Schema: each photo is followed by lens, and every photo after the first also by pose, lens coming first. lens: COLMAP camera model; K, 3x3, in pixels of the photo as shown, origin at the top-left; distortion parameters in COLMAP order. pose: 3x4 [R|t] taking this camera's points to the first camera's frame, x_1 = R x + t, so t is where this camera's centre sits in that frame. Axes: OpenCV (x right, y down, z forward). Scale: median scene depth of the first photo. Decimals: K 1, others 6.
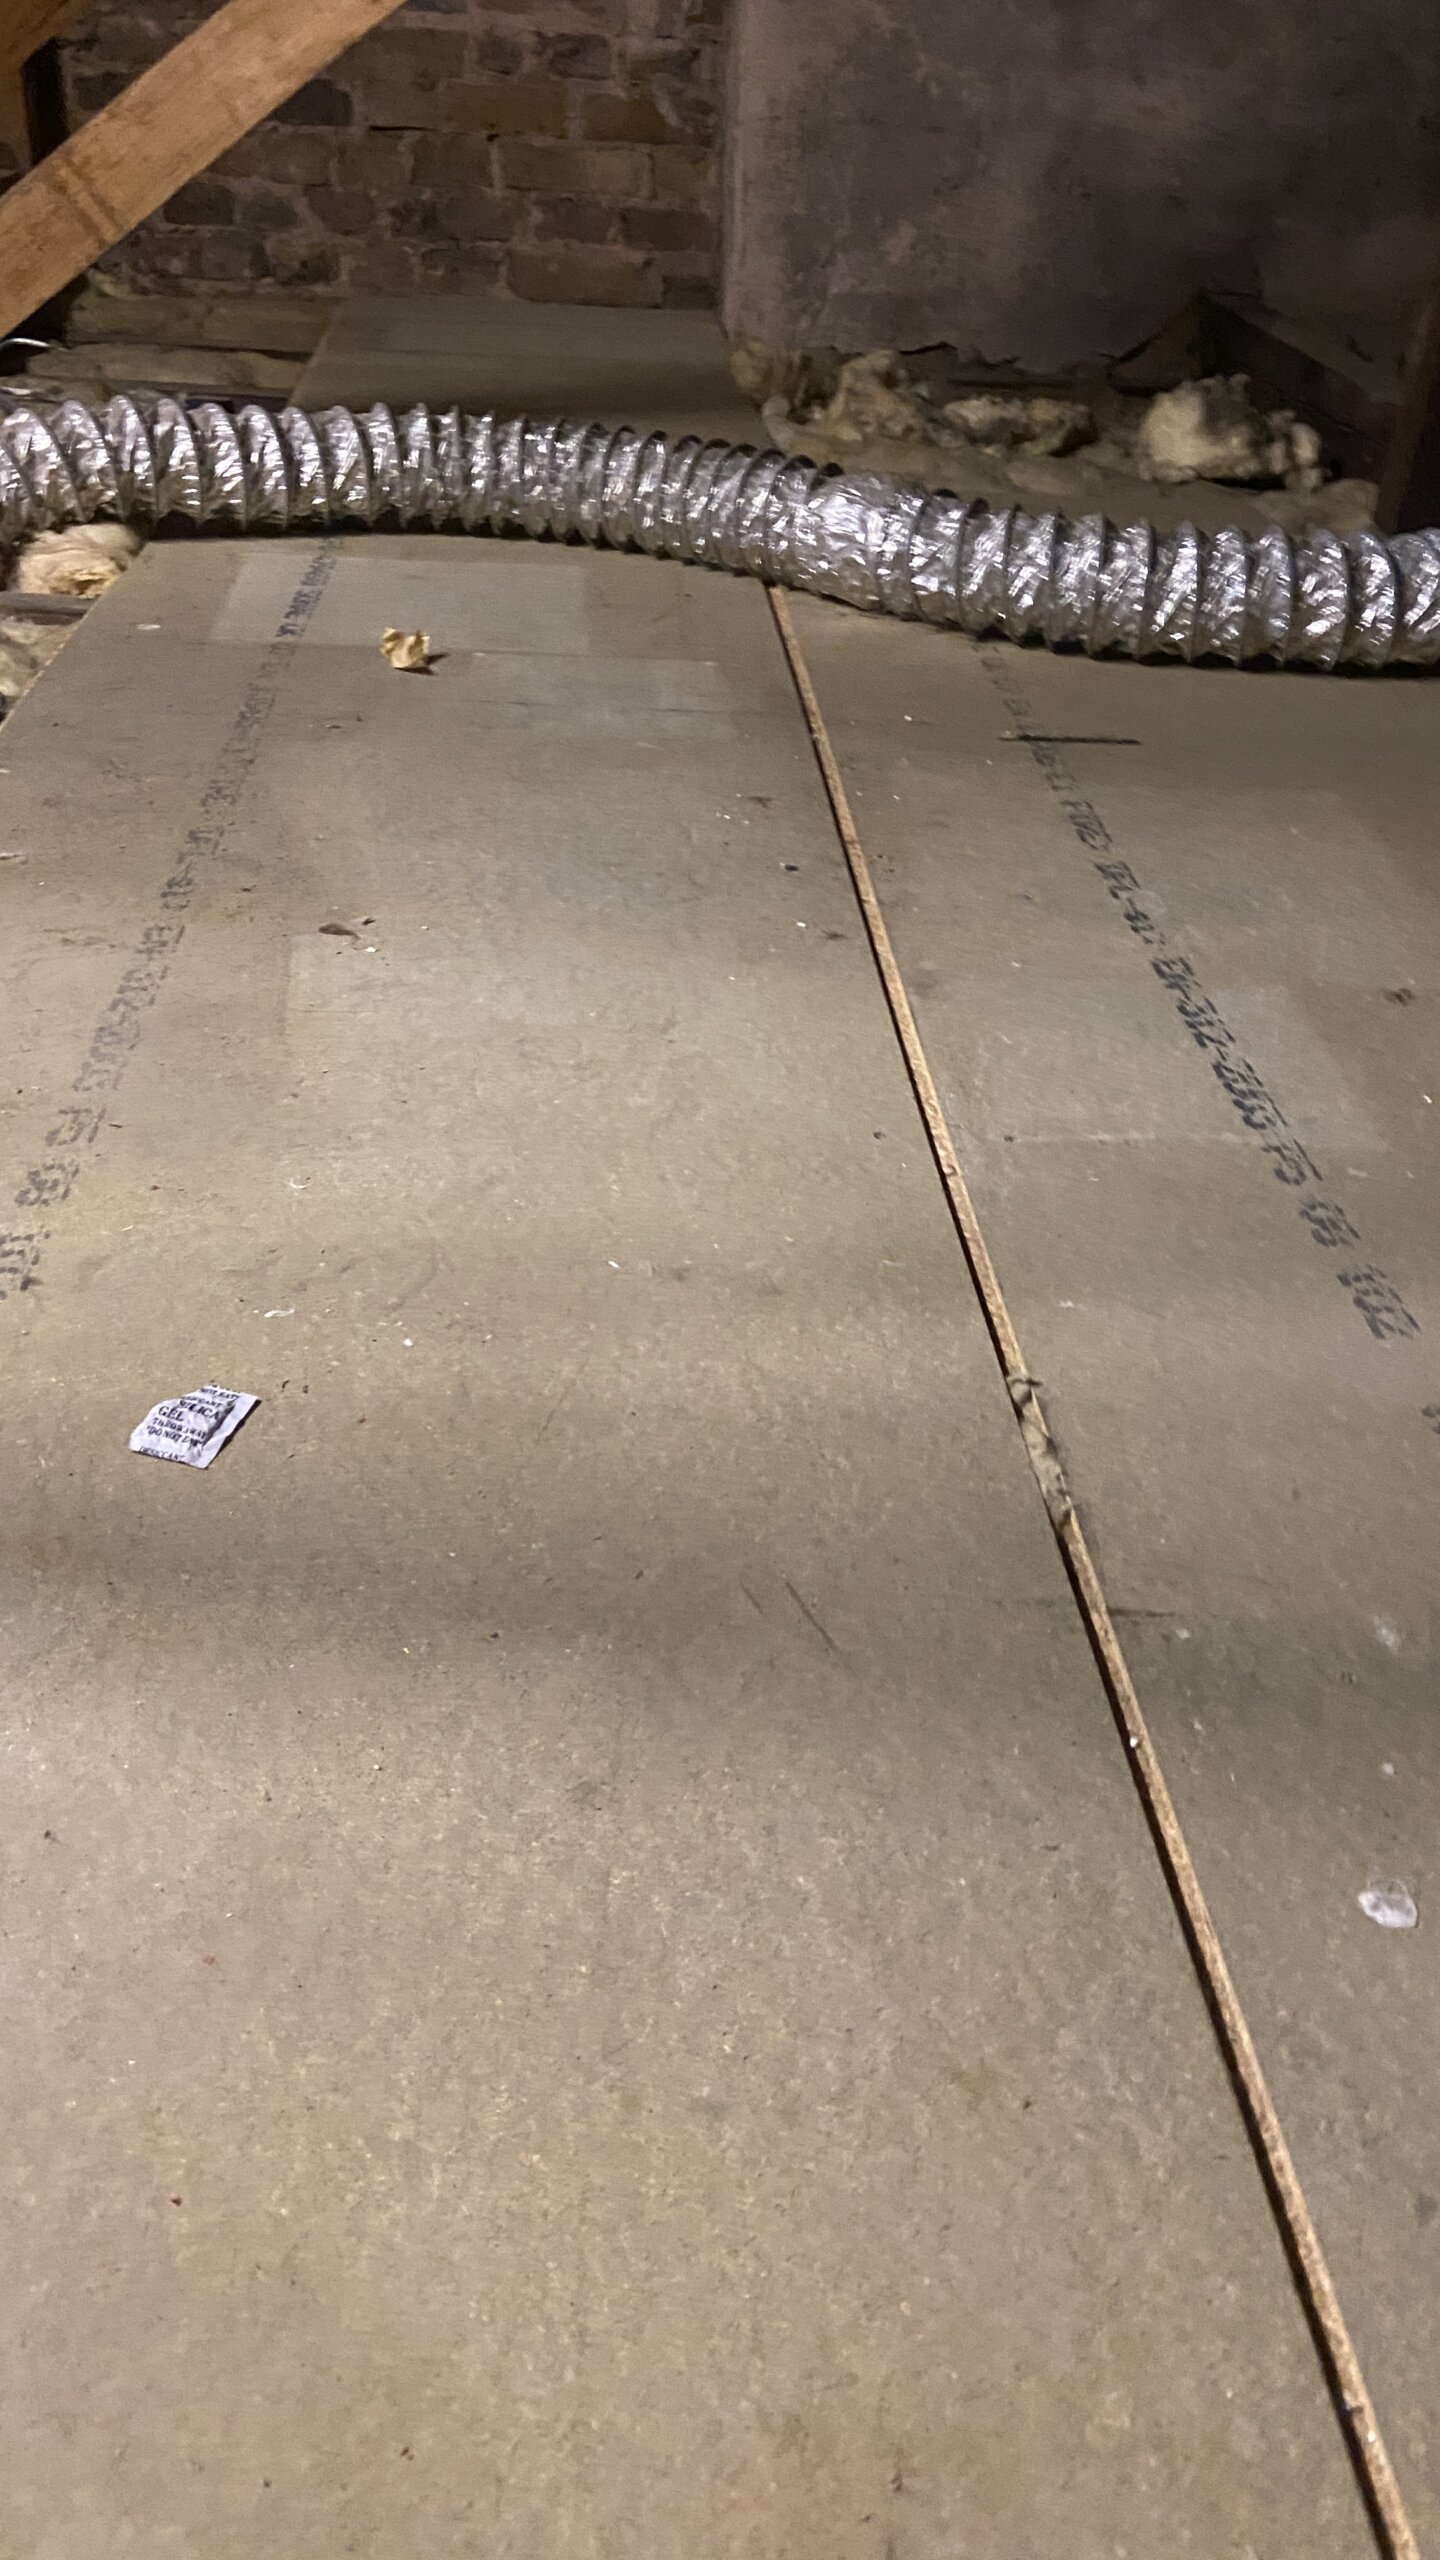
lens RADIAL K [[1920.9, 0, 713.2], [0, 1920.9, 1273.9], [0, 0, 1]] dist [0.126039, -0.161107]
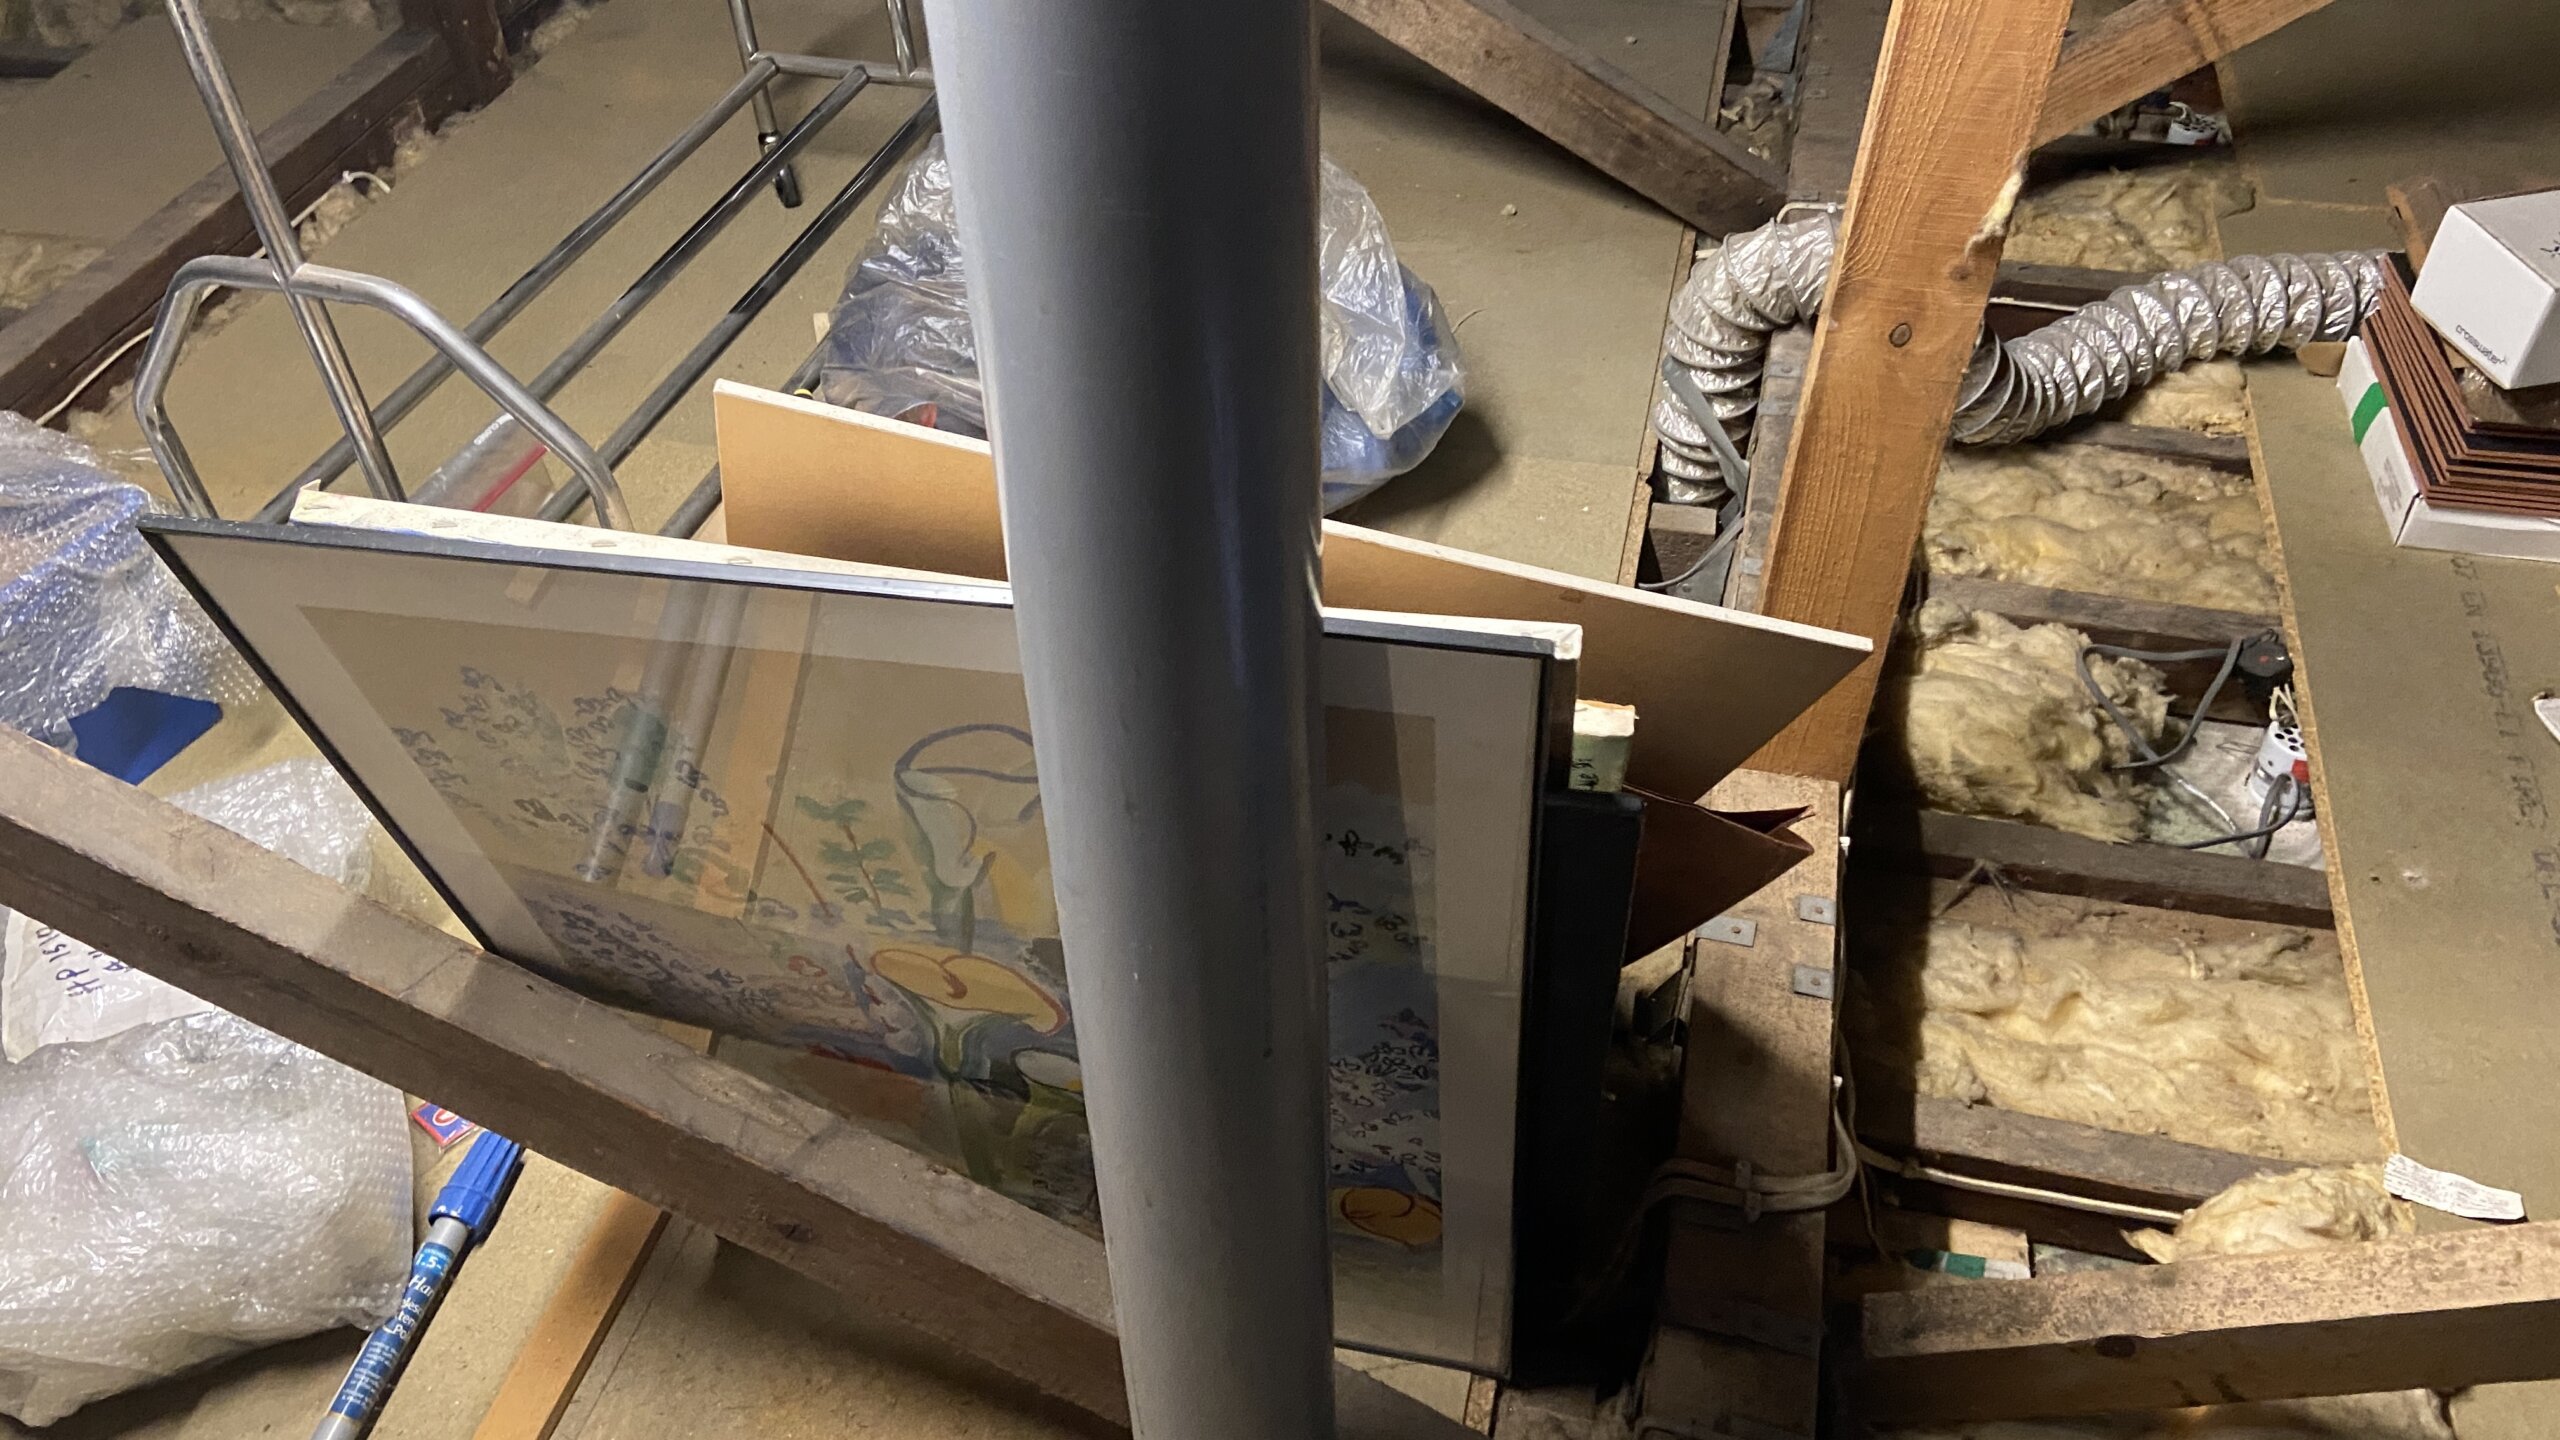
lens RADIAL K [[1920.9, 0, 1253.6], [0, 1920.9, 722.4], [0, 0, 1]] dist [0.126039, -0.161107]
pose [[0.947550, 0.149152, -0.282672, -0.556744], [-0.102490, 0.979524, 0.173288, -0.348847], [0.302731, -0.135228, 0.943434, -0.388312]]
